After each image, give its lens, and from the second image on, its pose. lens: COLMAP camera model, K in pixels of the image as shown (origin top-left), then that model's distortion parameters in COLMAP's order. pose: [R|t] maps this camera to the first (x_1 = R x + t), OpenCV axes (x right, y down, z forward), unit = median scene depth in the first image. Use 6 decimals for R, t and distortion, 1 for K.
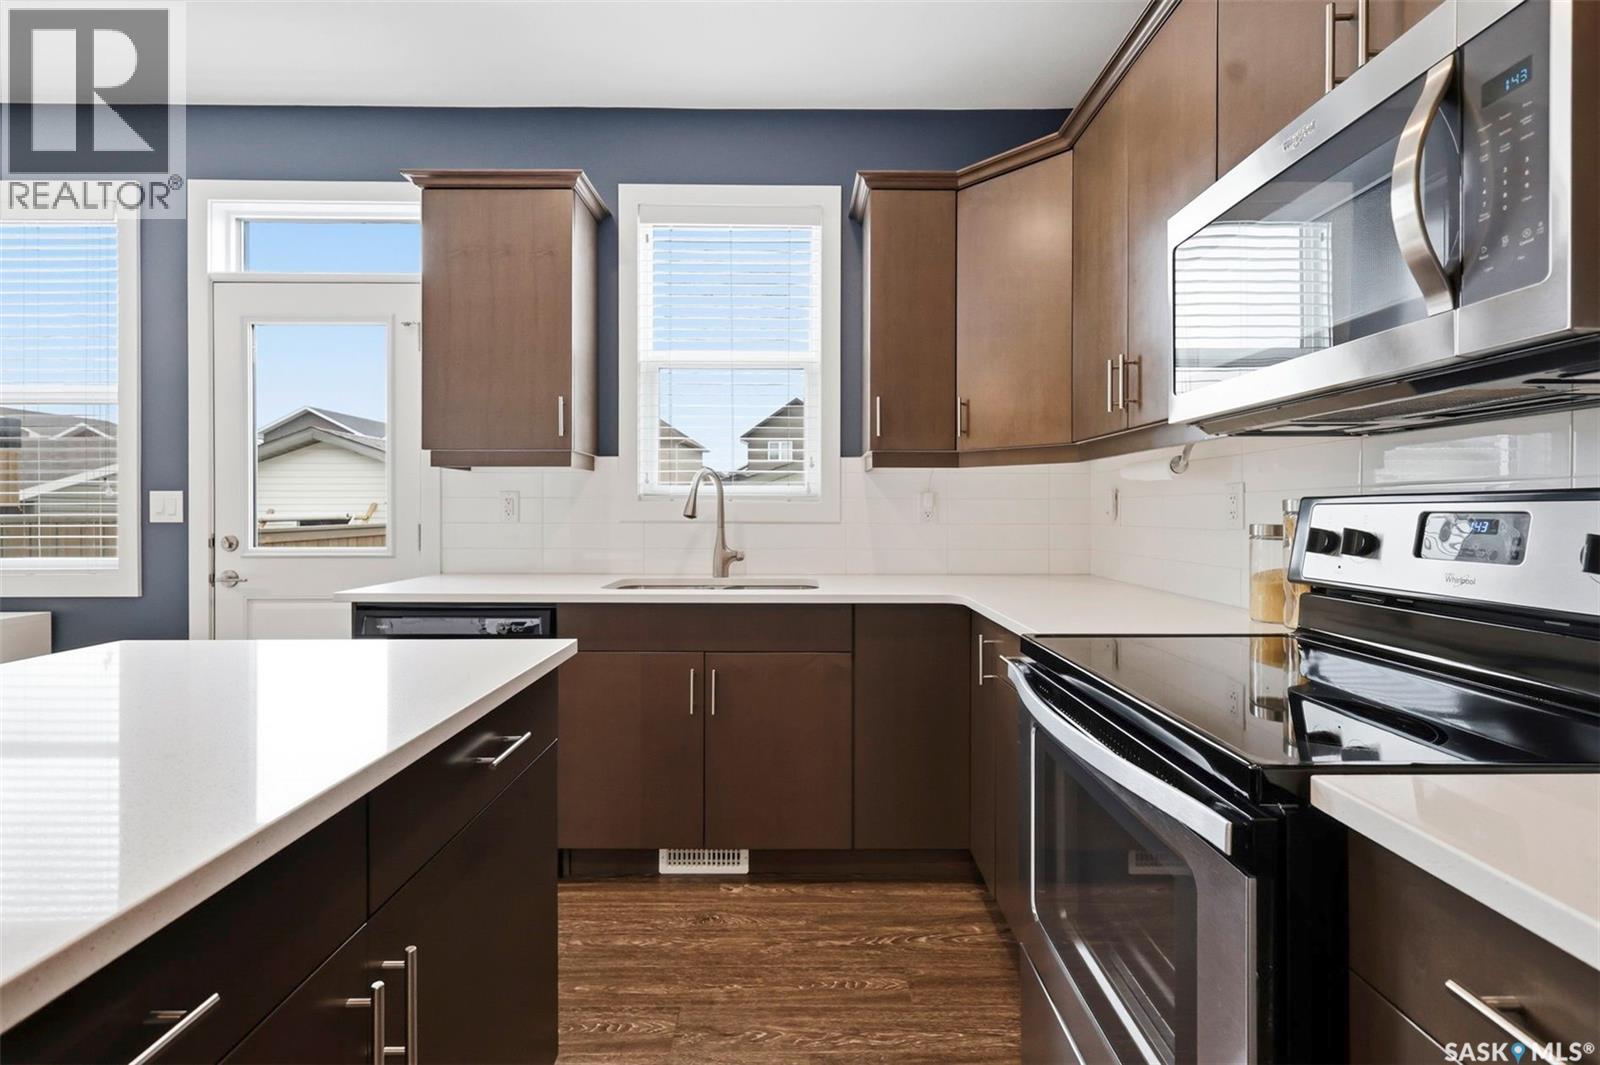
lens RADIAL K [[697.2, 0, 804.4], [0, 697.2, 523.3], [0, 0, 1]] dist [-0.000231, -0.000721]
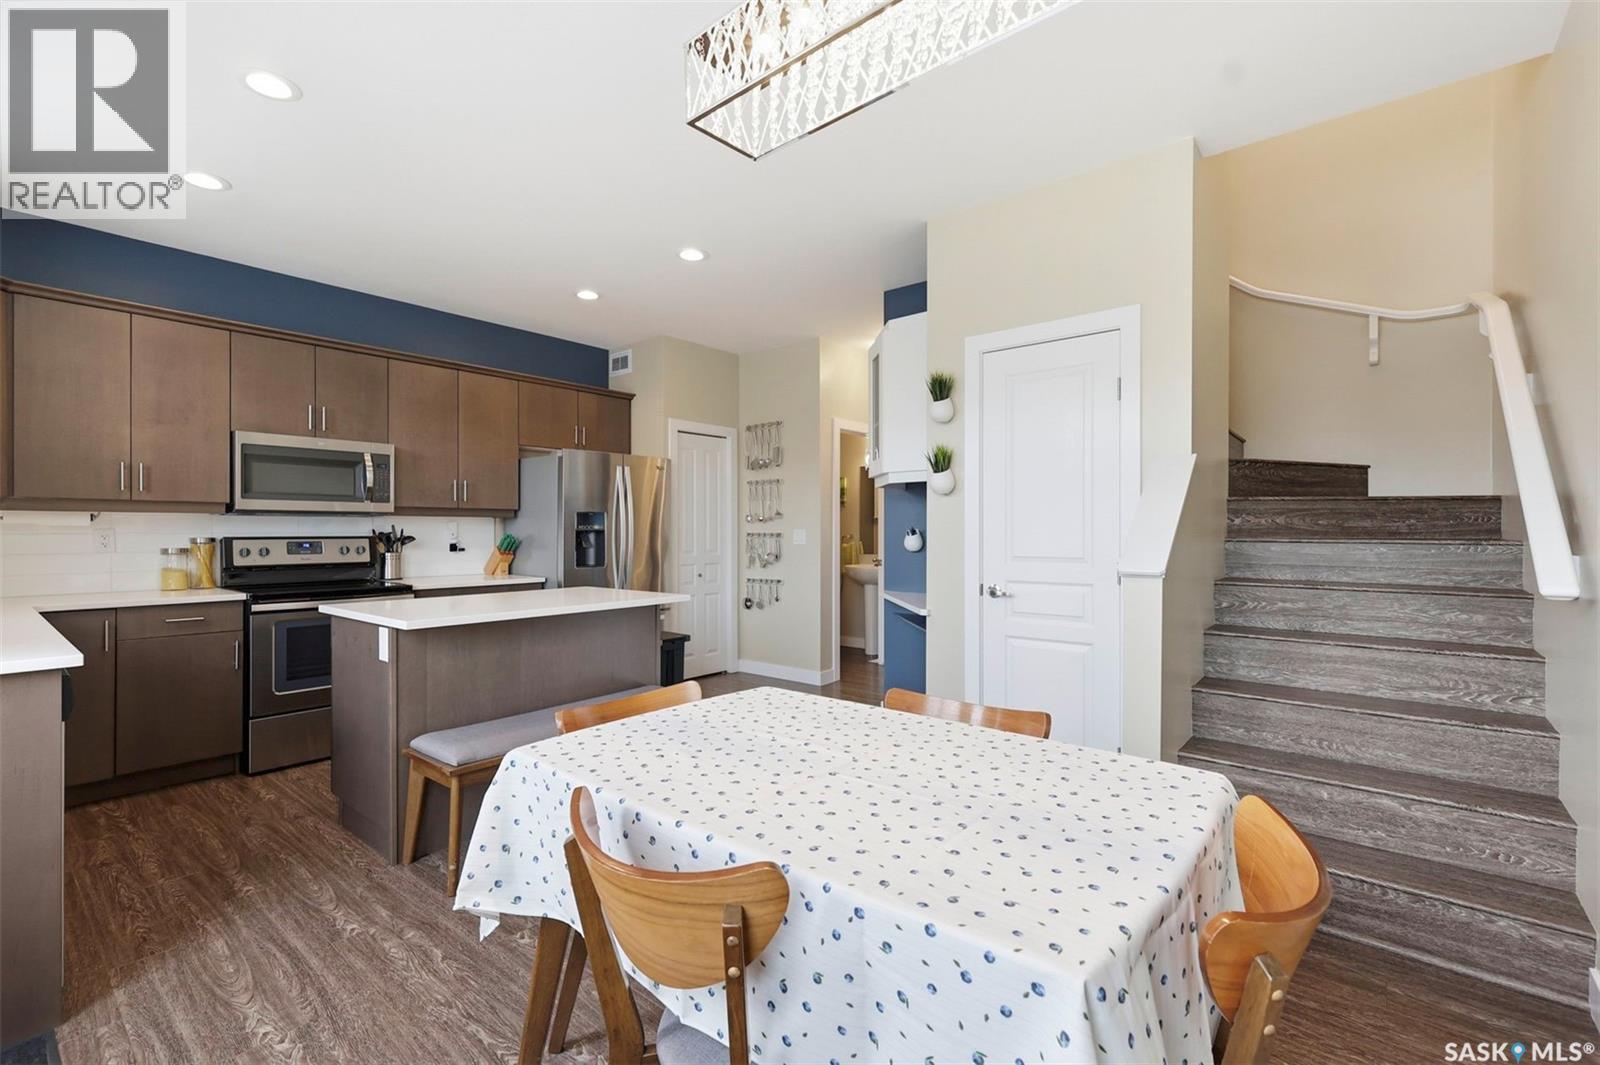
lens RADIAL K [[697.2, 0, 807.8], [0, 697.2, 535.4], [0, 0, 1]] dist [-0.000231, -0.000721]
pose [[-0.766448, 0.003175, 0.642298, -2.246067], [0.010552, 0.999915, 0.007648, -0.034066], [-0.642220, 0.012640, -0.766417, 1.314357]]
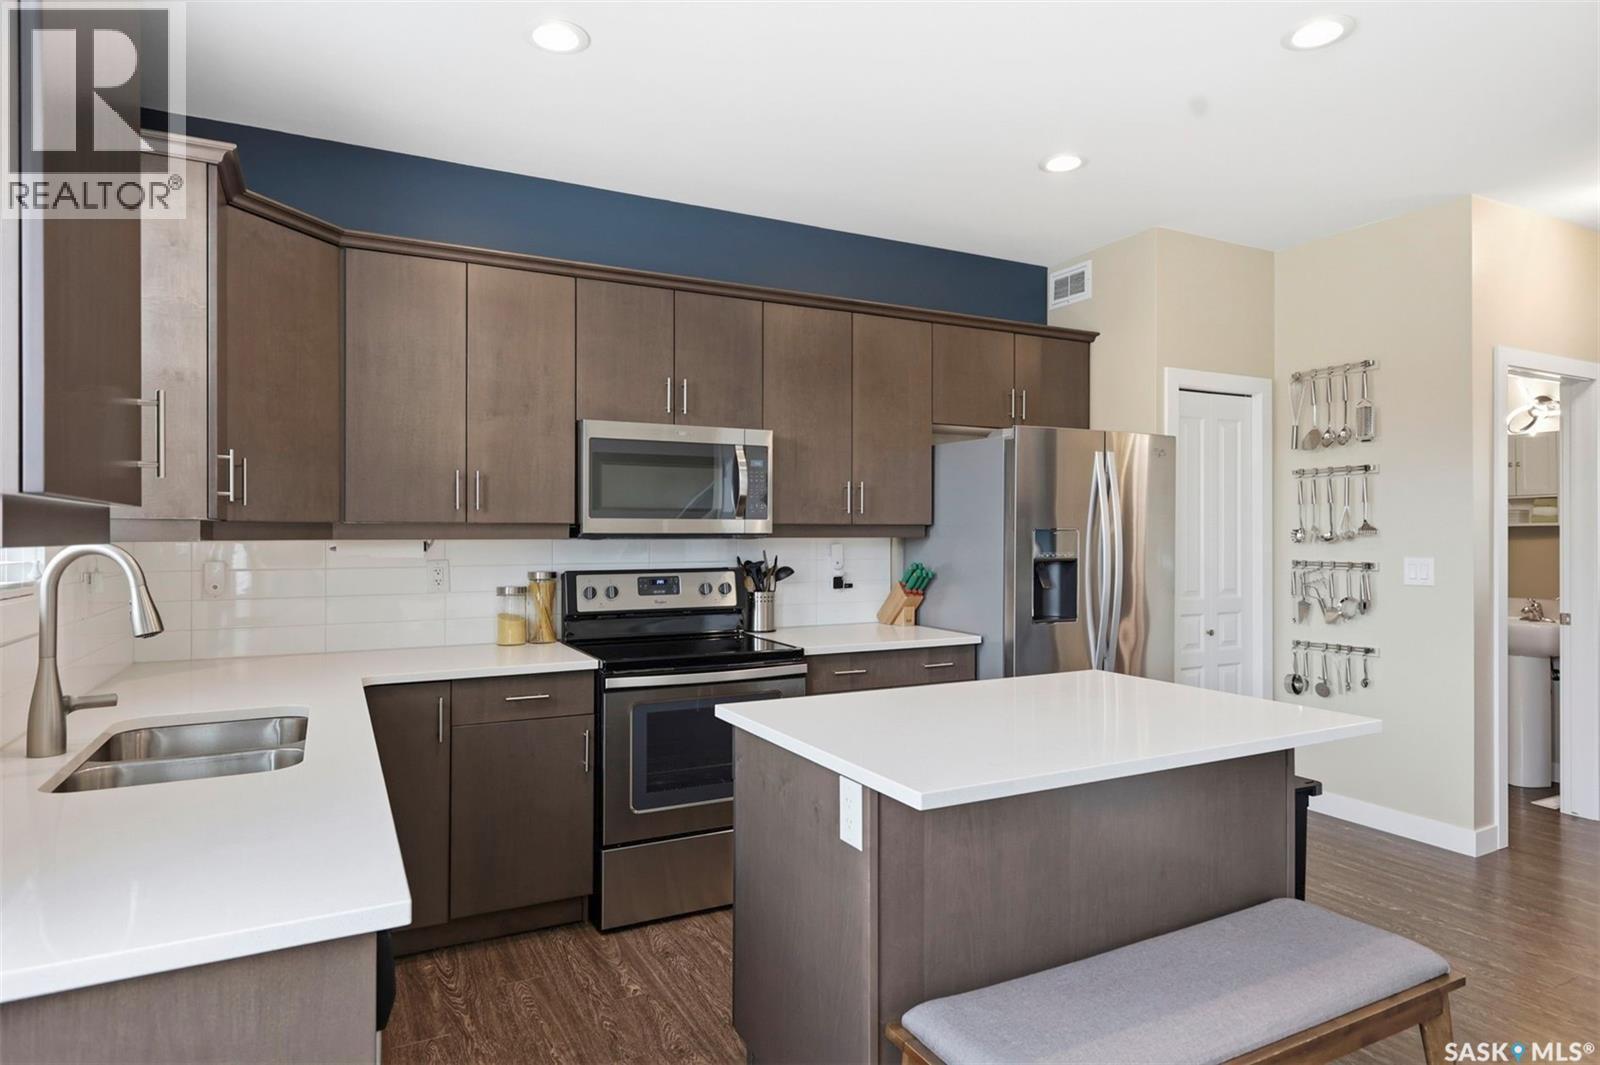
lens RADIAL K [[901.0, 0, 802.3], [0, 901.0, 537.6], [0, 0, 1]] dist [0.000222, -0.000631]
pose [[-0.453416, 0.000465, 0.891299, -1.456616], [0.009219, 0.999949, 0.004168, -0.109404], [-0.891251, 0.010106, -0.453397, 1.254420]]
